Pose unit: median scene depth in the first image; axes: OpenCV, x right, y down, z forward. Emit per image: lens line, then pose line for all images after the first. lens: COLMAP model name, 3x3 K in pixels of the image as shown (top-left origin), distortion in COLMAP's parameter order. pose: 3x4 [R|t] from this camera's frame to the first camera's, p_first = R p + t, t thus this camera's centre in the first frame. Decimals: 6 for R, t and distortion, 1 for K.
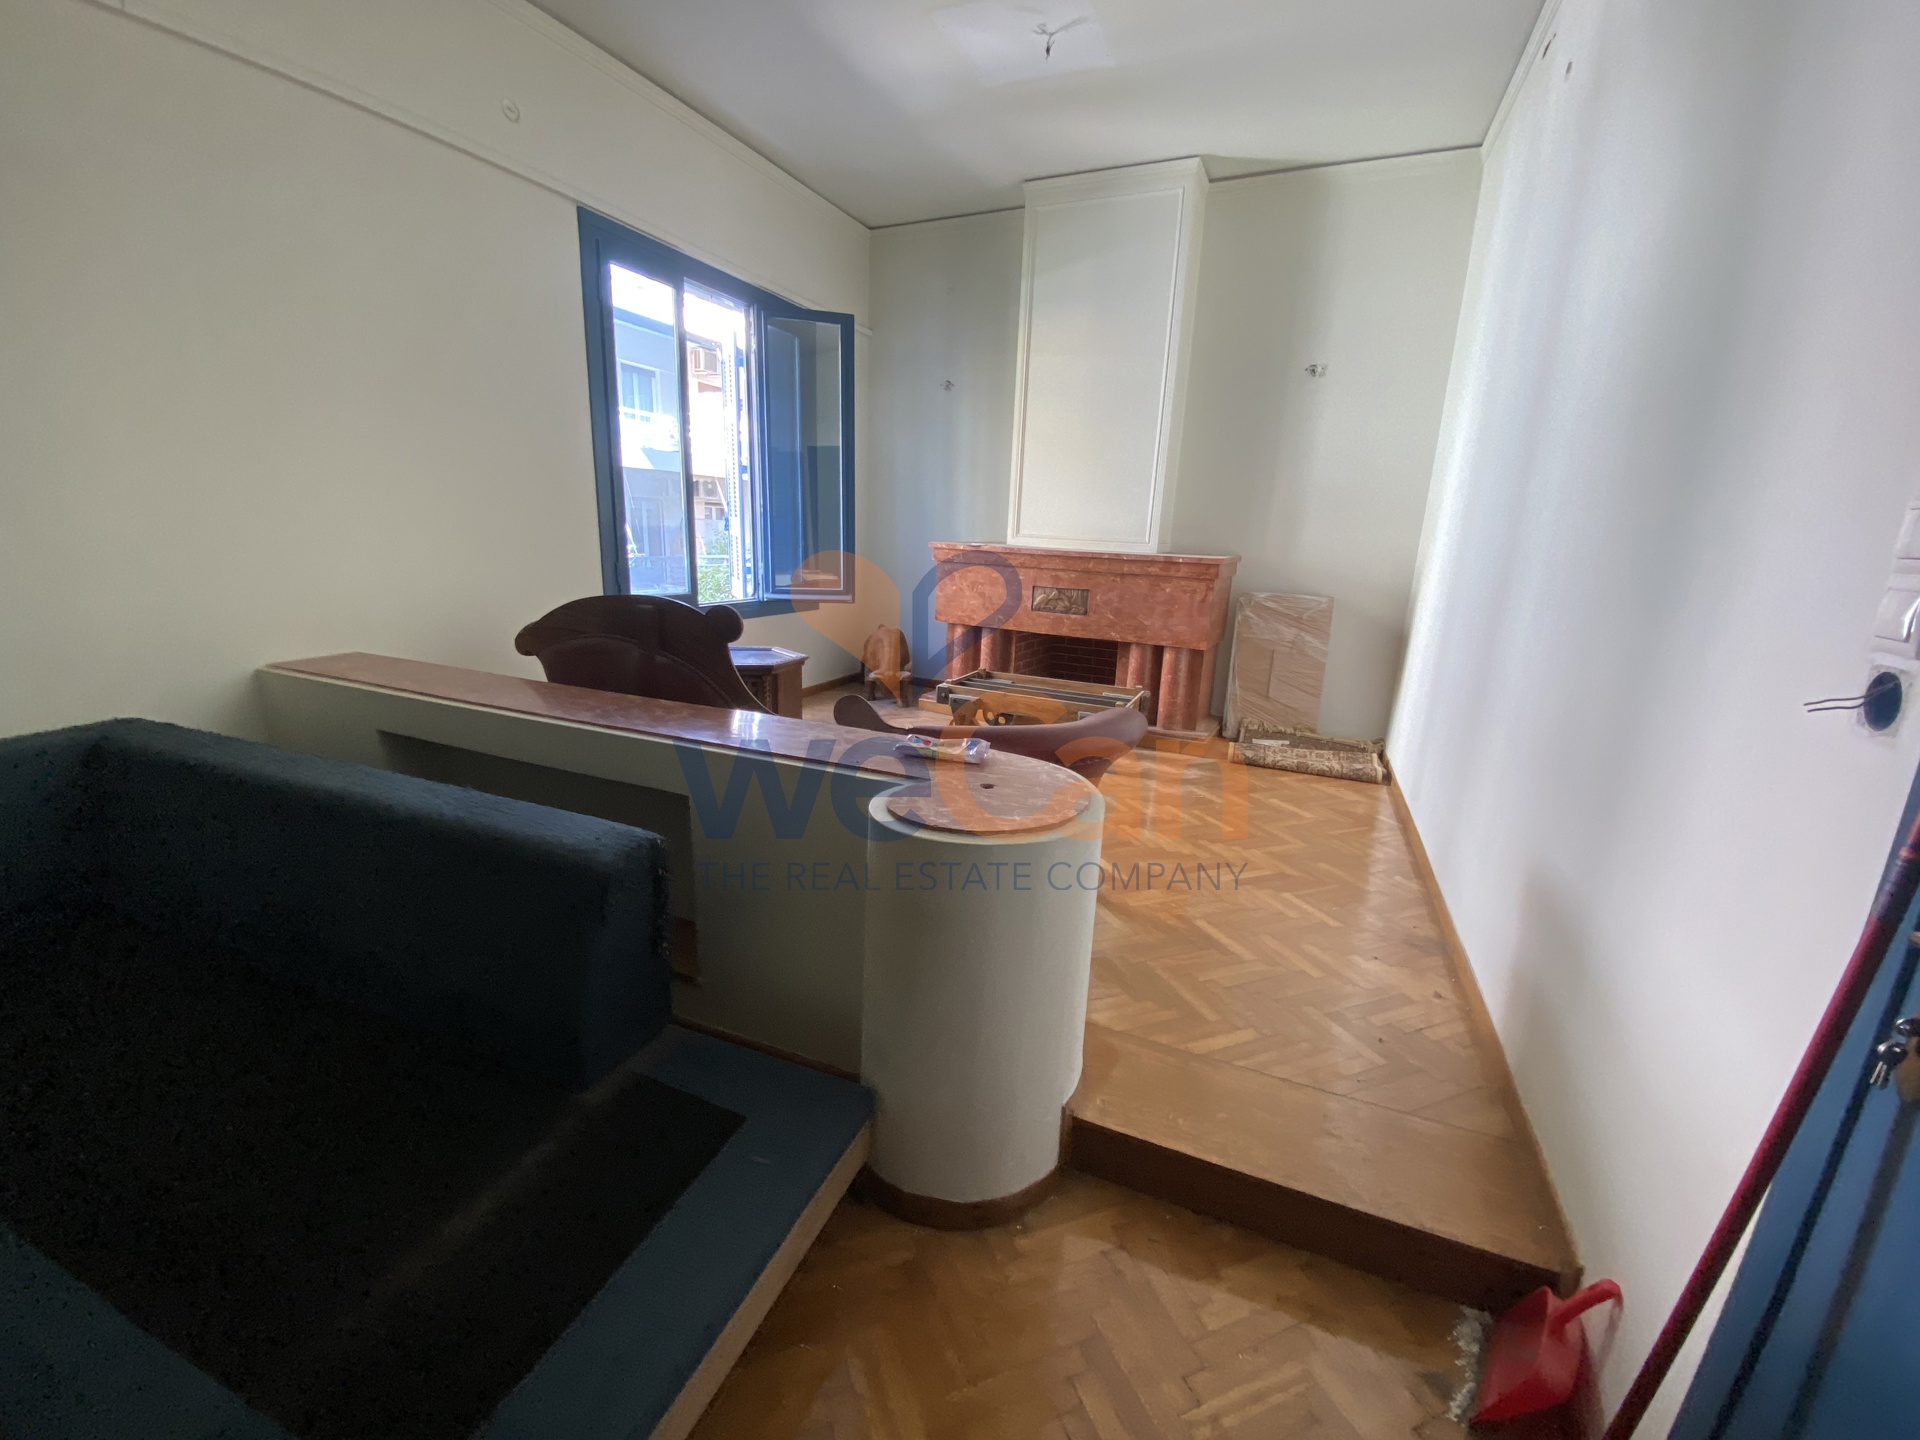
lens RADIAL K [[787.6, 0, 957.7], [0, 787.6, 708.7], [0, 0, 1]] dist [0.029321, -0.025183]
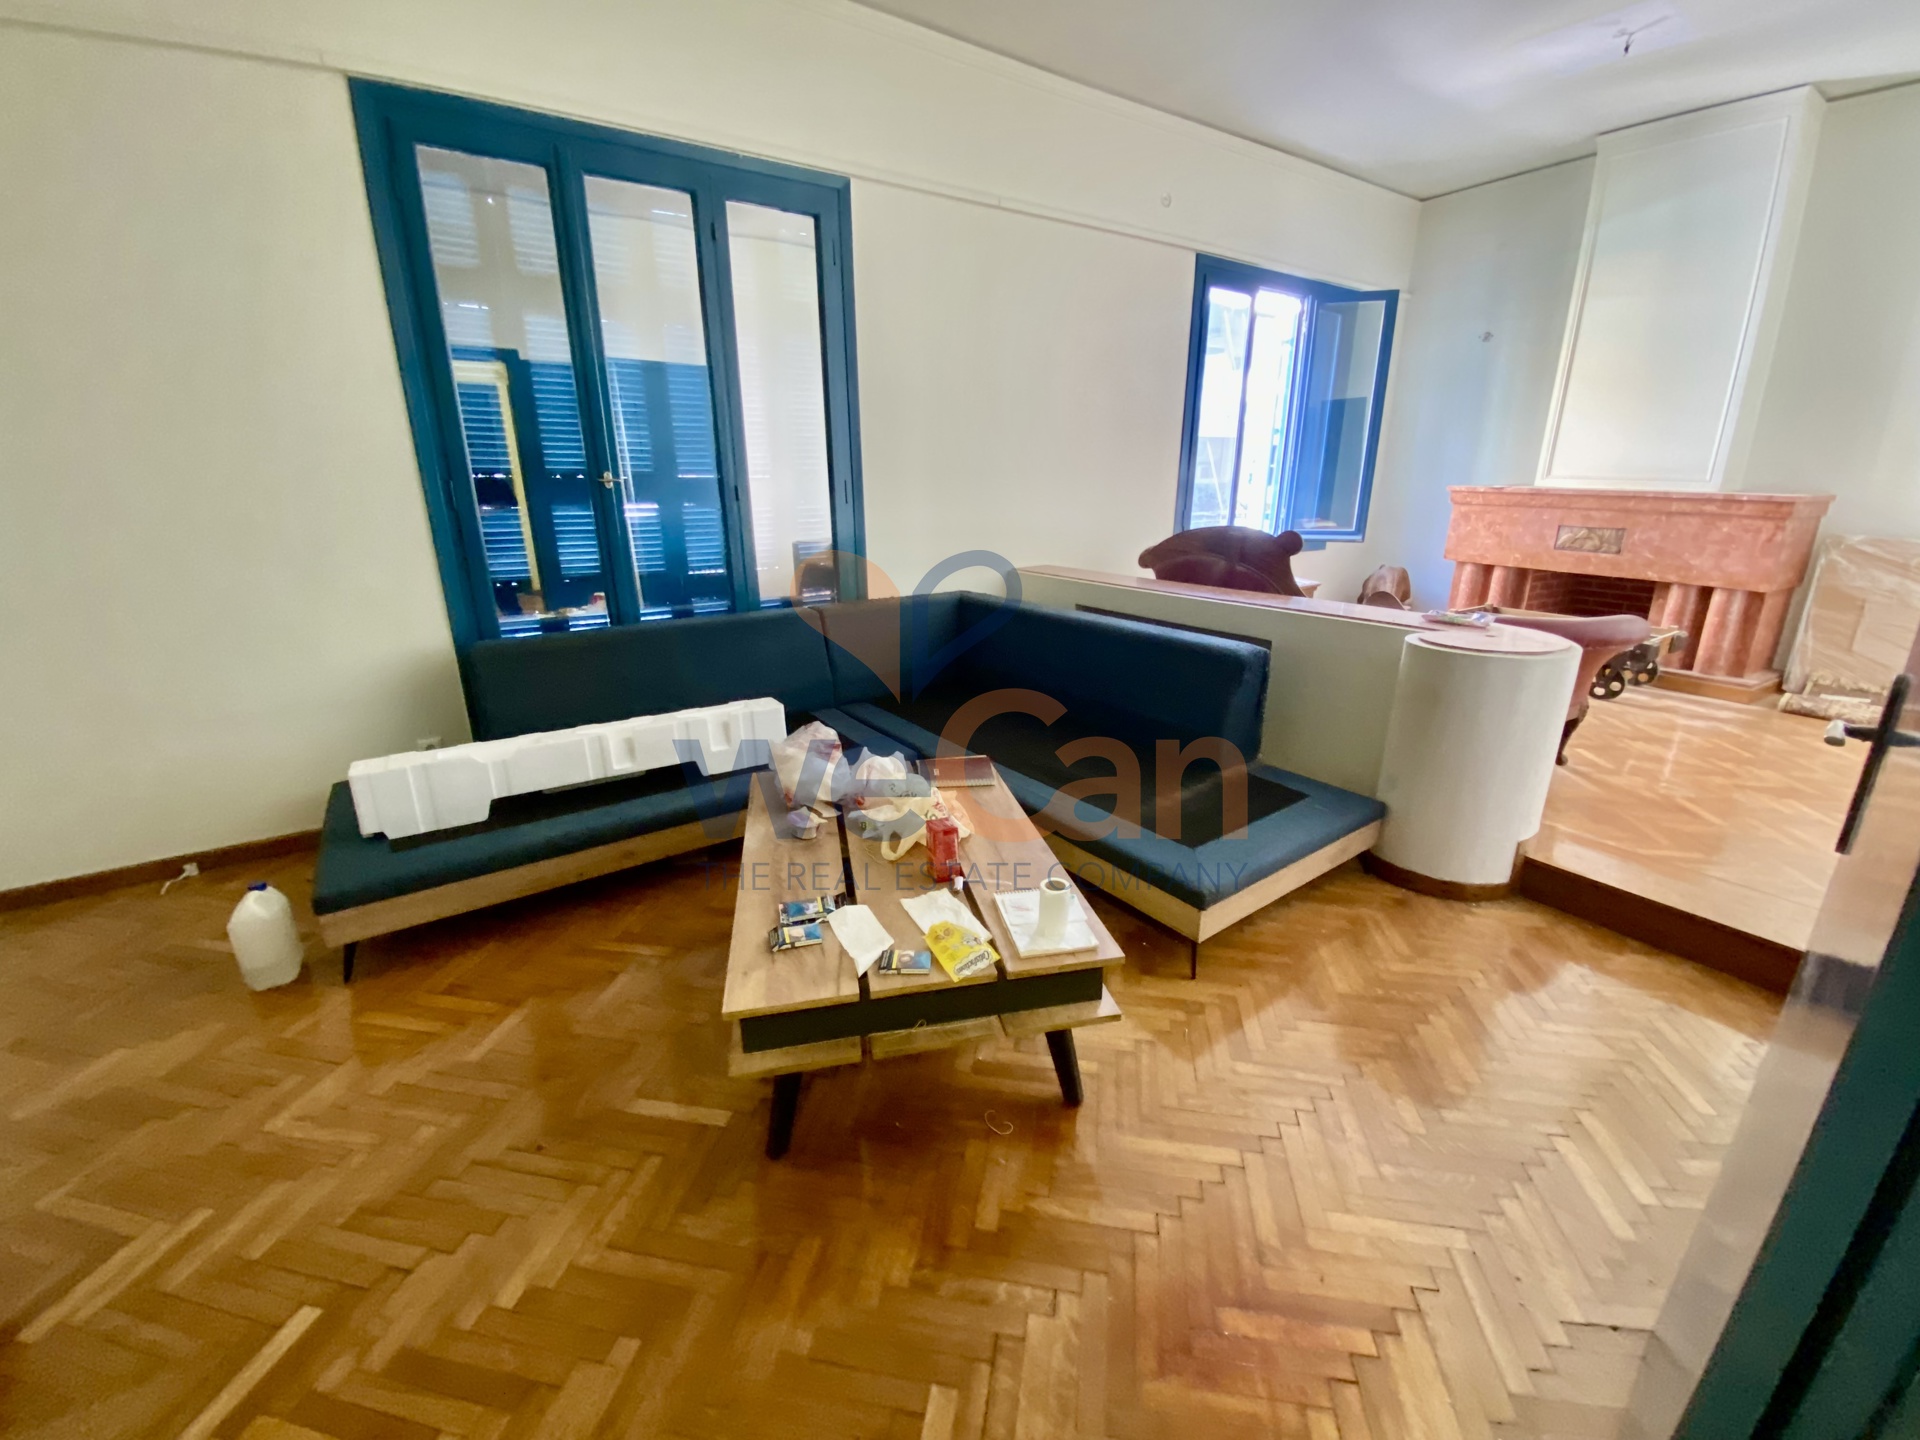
lens RADIAL K [[787.6, 0, 957.7], [0, 787.6, 708.7], [0, 0, 1]] dist [0.029321, -0.025183]
pose [[0.849180, 0.116538, -0.515085, -0.010925], [-0.088849, 0.992972, 0.078180, 0.076972], [0.520576, -0.020624, 0.853566, -0.329976]]
